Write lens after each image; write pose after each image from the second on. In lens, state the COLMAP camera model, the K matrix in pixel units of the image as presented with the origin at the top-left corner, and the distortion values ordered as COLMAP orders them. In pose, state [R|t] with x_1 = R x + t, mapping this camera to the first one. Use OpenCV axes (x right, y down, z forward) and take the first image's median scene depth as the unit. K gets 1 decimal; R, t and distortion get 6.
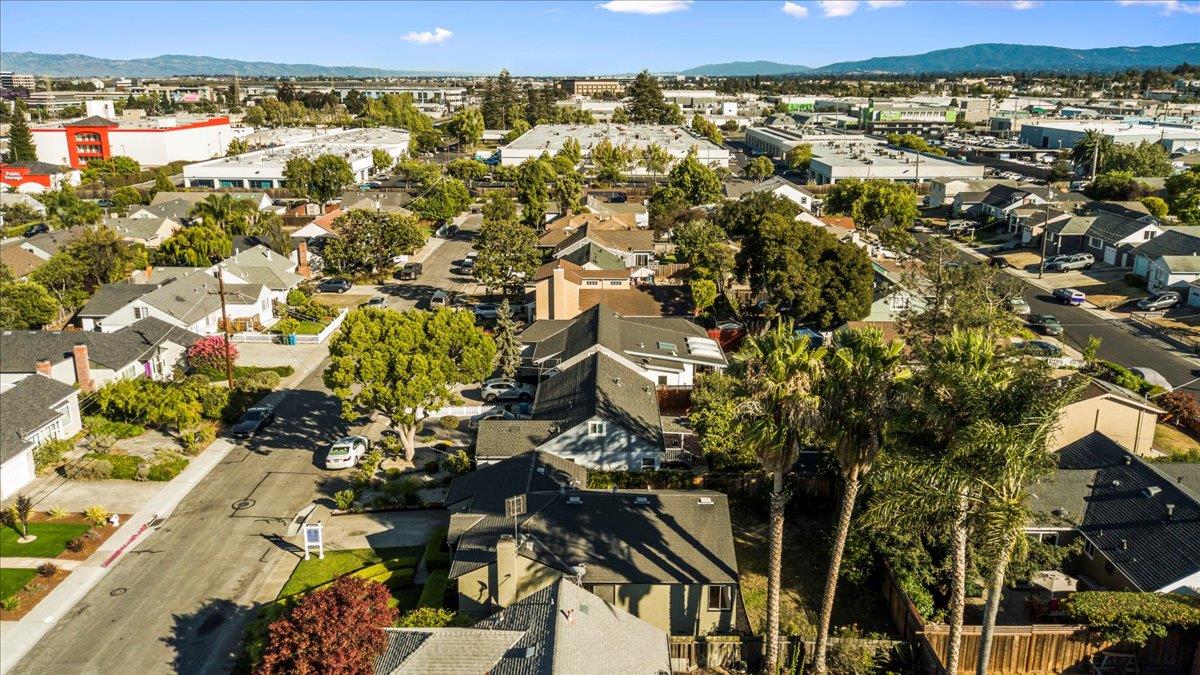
lens RADIAL K [[917.8, 0, 600.0], [0, 917.8, 337.5], [0, 0, 1]] dist [0.106727, -0.177427]
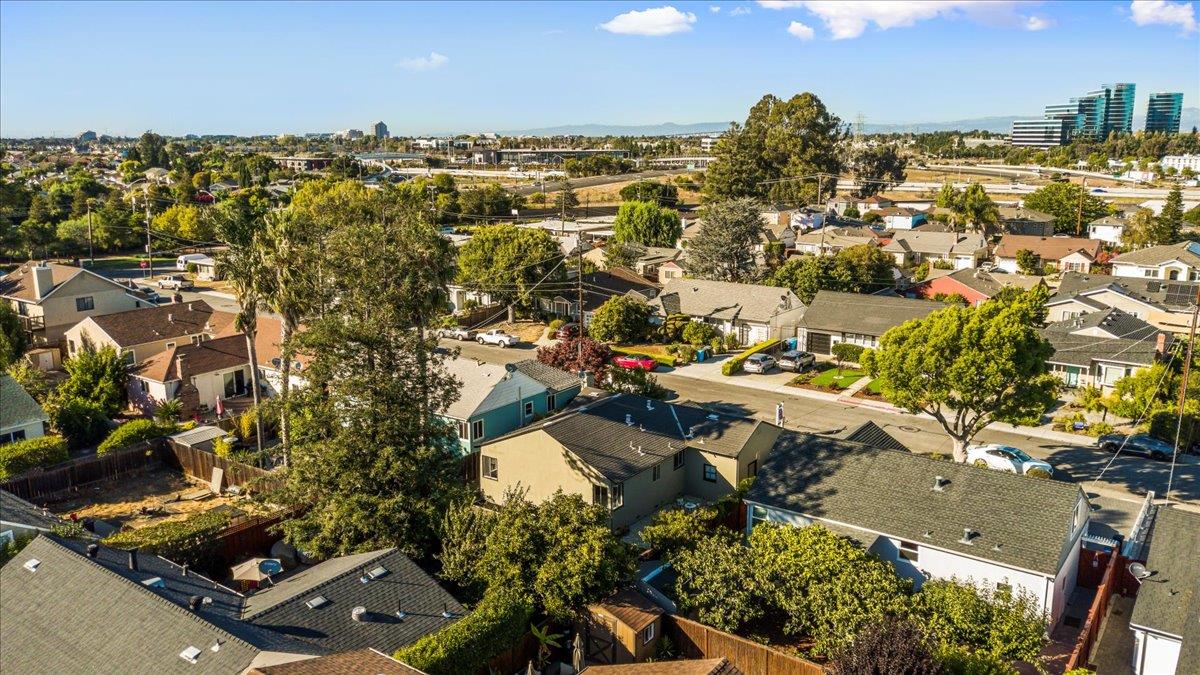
lens RADIAL K [[917.8, 0, 600.0], [0, 917.8, 337.5], [0, 0, 1]] dist [0.106727, -0.177427]
pose [[-0.576047, 0.171653, -0.799191, 0.752269], [-0.220725, 0.908719, 0.354274, -0.250409], [0.787052, 0.380480, -0.485576, 1.254193]]
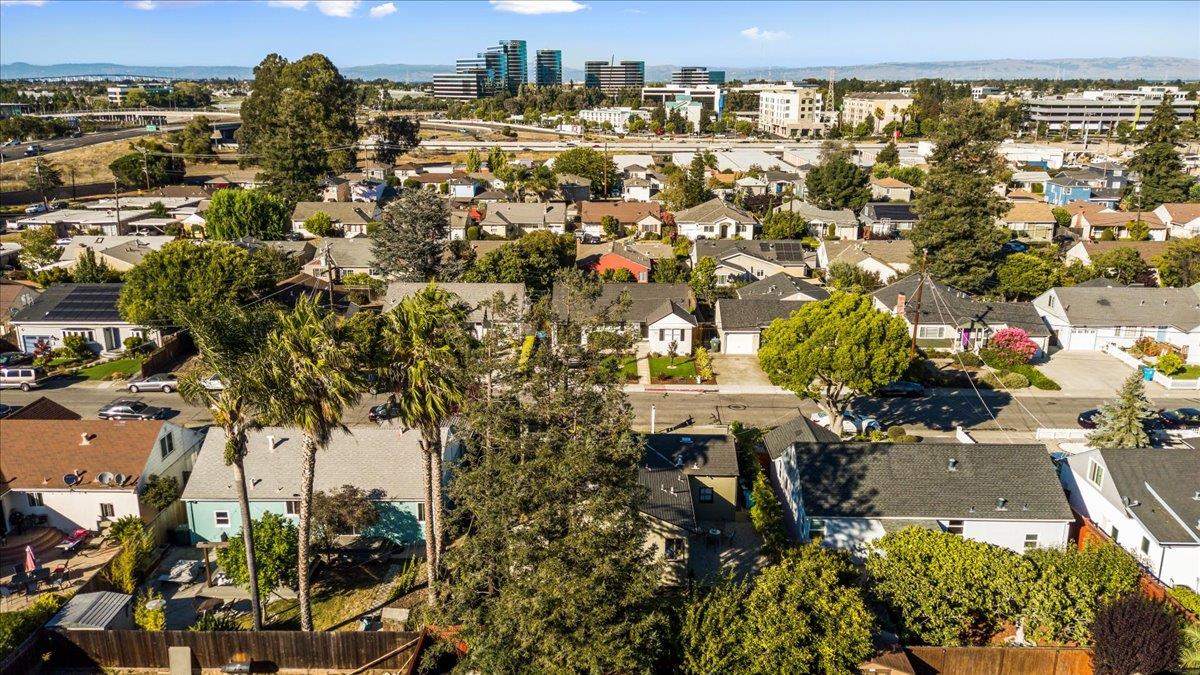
lens RADIAL K [[917.8, 0, 600.0], [0, 917.8, 337.5], [0, 0, 1]] dist [0.106727, -0.177427]
pose [[-0.011003, 0.261846, -0.965047, 0.858893], [-0.271009, 0.928203, 0.254939, -0.191791], [0.962514, 0.264341, 0.060750, 0.737901]]
